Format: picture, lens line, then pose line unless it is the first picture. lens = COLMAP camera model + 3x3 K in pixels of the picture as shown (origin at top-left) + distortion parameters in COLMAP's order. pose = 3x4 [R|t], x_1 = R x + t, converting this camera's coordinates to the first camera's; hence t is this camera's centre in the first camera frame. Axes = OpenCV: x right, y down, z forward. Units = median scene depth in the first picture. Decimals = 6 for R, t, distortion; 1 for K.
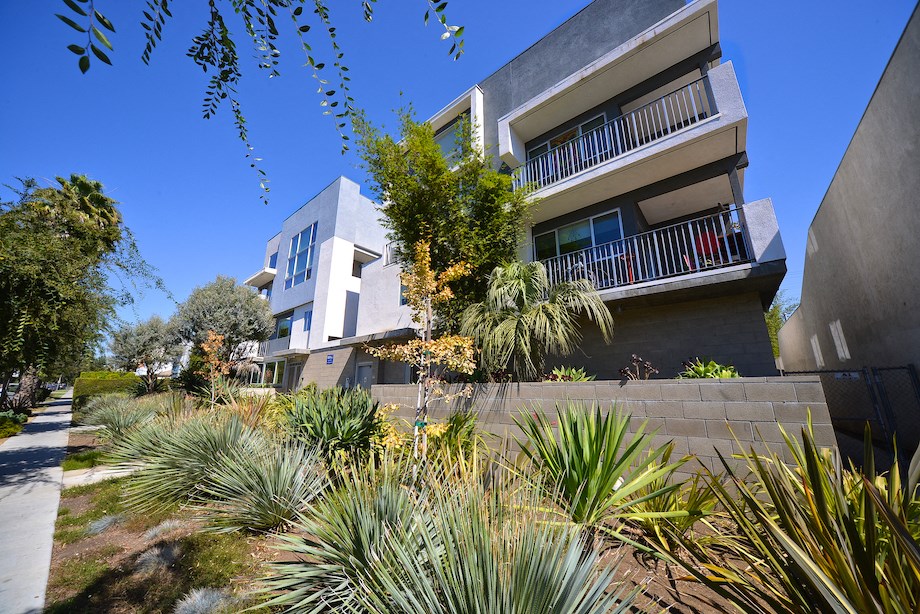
lens RADIAL K [[318.3, 0, 462.4], [0, 318.3, 308.7], [0, 0, 1]] dist [-0.008742, -0.000007]
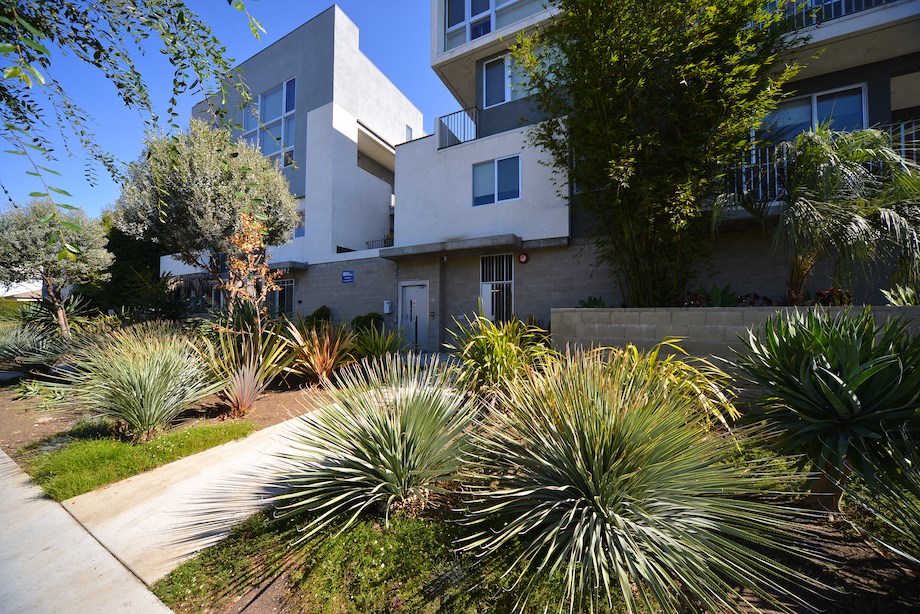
lens RADIAL K [[318.3, 0, 462.4], [0, 318.3, 308.7], [0, 0, 1]] dist [-0.008742, -0.000007]
pose [[0.974352, 0.007866, 0.224893, -0.496931], [-0.058171, 0.974224, 0.217953, 0.082064], [-0.217381, -0.225445, 0.949695, 0.314992]]
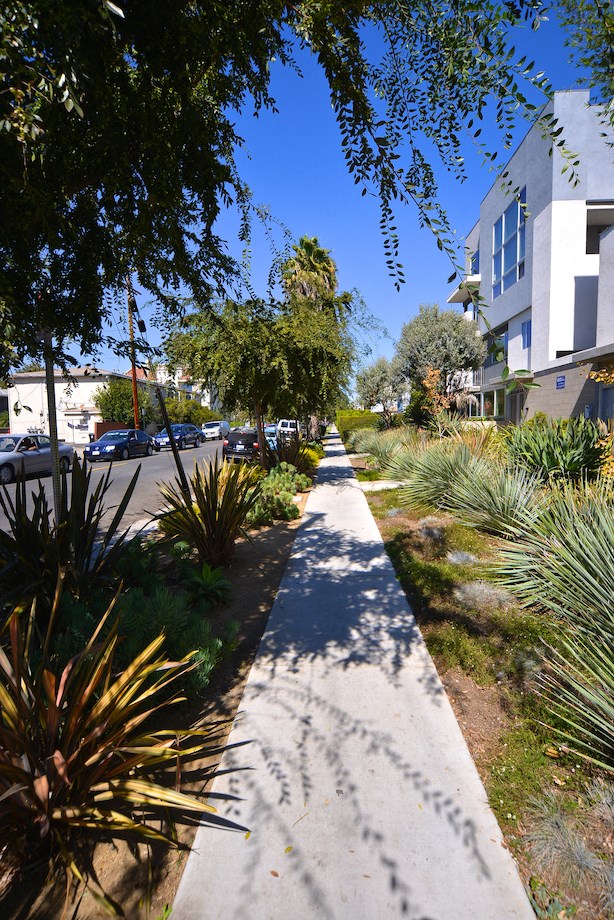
lens RADIAL K [[433.1, 0, 307.5], [0, 433.1, 456.9], [0, 0, 1]] dist [-0.002913, 0.000029]
pose [[0.594288, 0.046956, -0.802880, 0.093620], [0.215208, 0.952605, 0.215008, -0.034685], [0.774924, -0.300563, 0.556017, -0.145034]]
